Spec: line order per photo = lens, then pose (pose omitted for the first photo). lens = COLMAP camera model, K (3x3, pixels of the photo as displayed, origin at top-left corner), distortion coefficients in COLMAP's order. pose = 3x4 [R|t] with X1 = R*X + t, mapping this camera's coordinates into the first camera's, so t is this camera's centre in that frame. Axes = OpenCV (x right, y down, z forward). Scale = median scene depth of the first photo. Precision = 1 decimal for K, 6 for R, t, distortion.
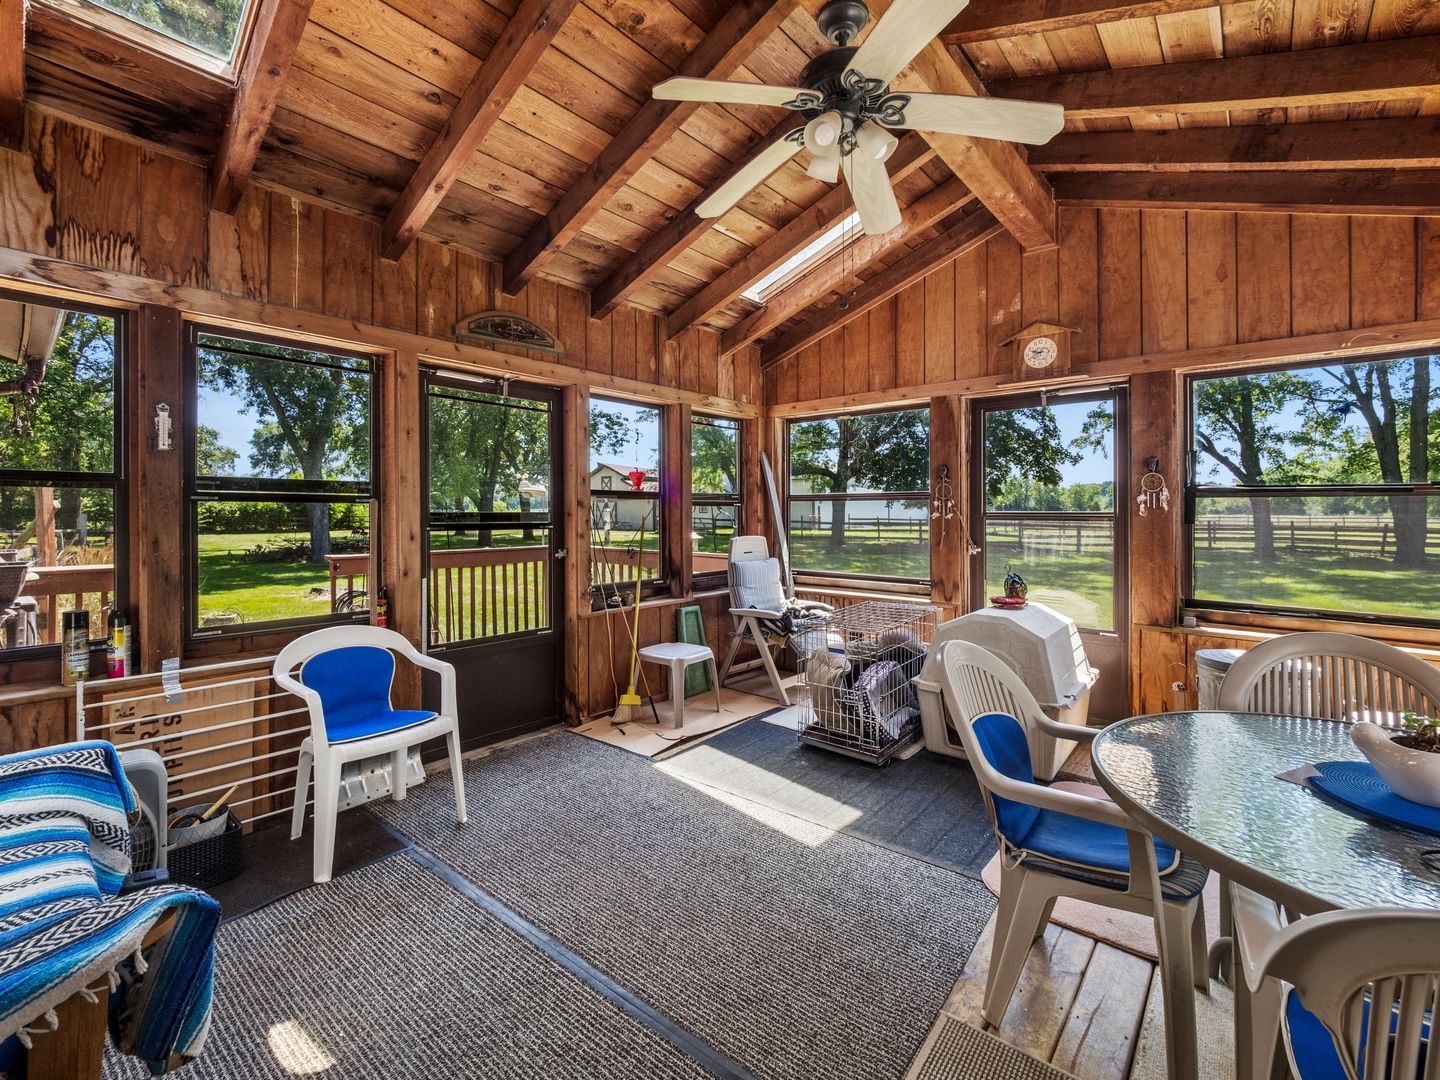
lens RADIAL K [[653.9, 0, 719.1], [0, 653.9, 513.3], [0, 0, 1]] dist [0.001668, 0.000102]
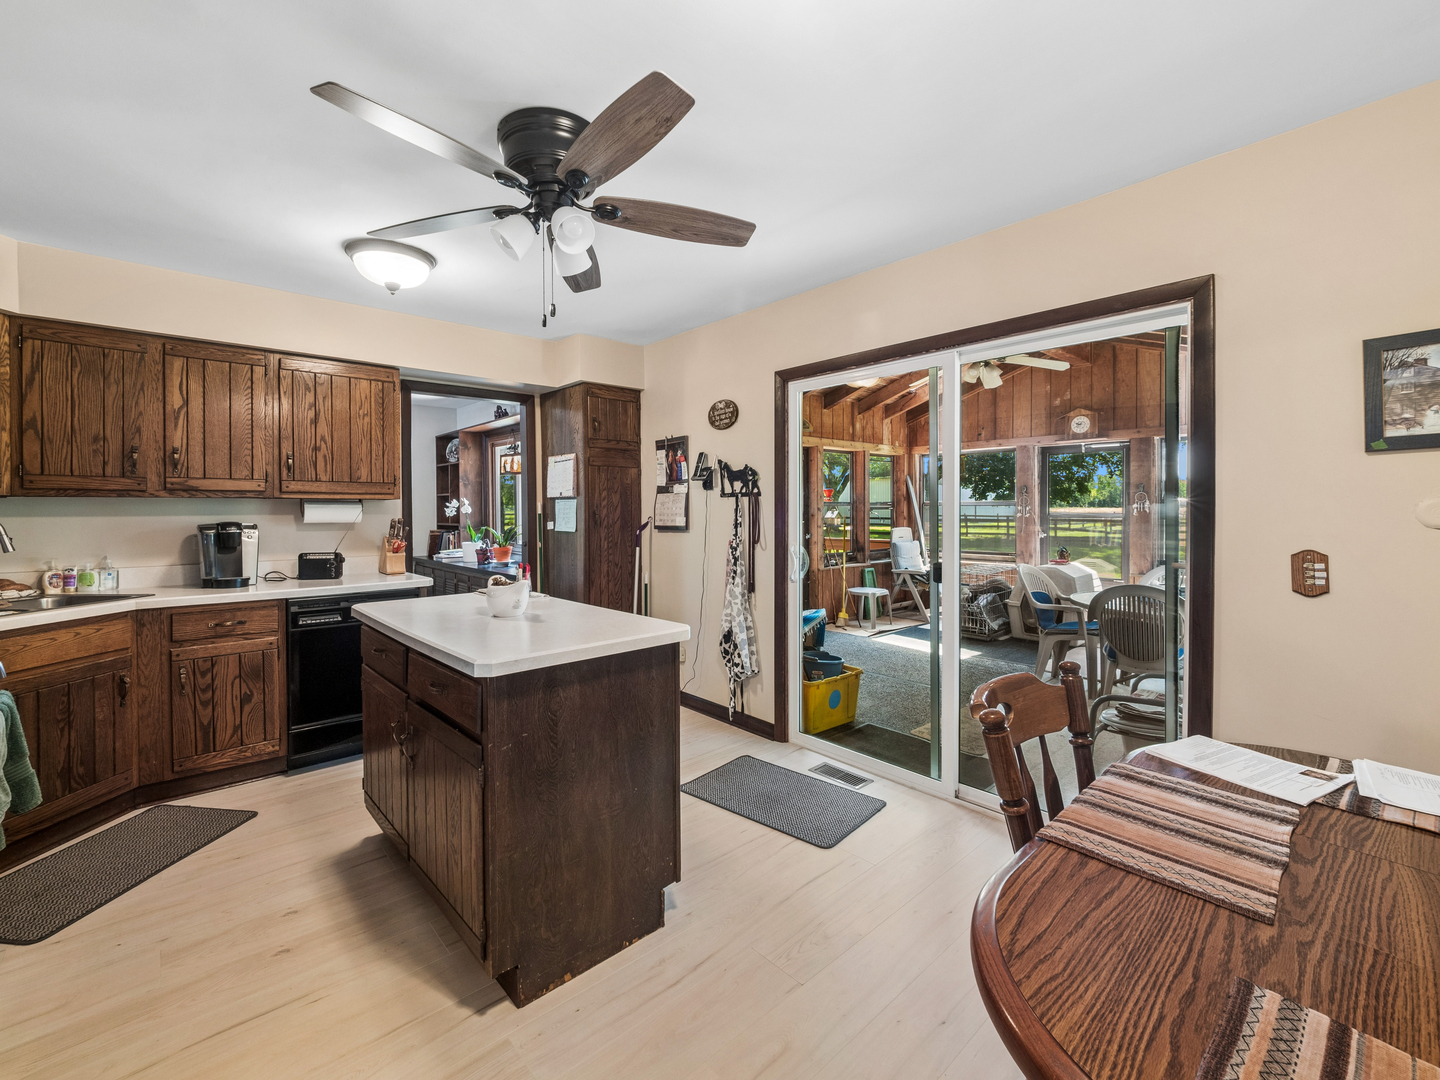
lens RADIAL K [[624.9, 0, 720.0], [0, 624.9, 524.3], [0, 0, 1]] dist [-0.000391, -0.000062]
pose [[0.991204, -0.001481, -0.132334, -0.223401], [0.004362, 0.999760, 0.021480, -0.010227], [0.132271, -0.021868, 0.990972, -0.708514]]
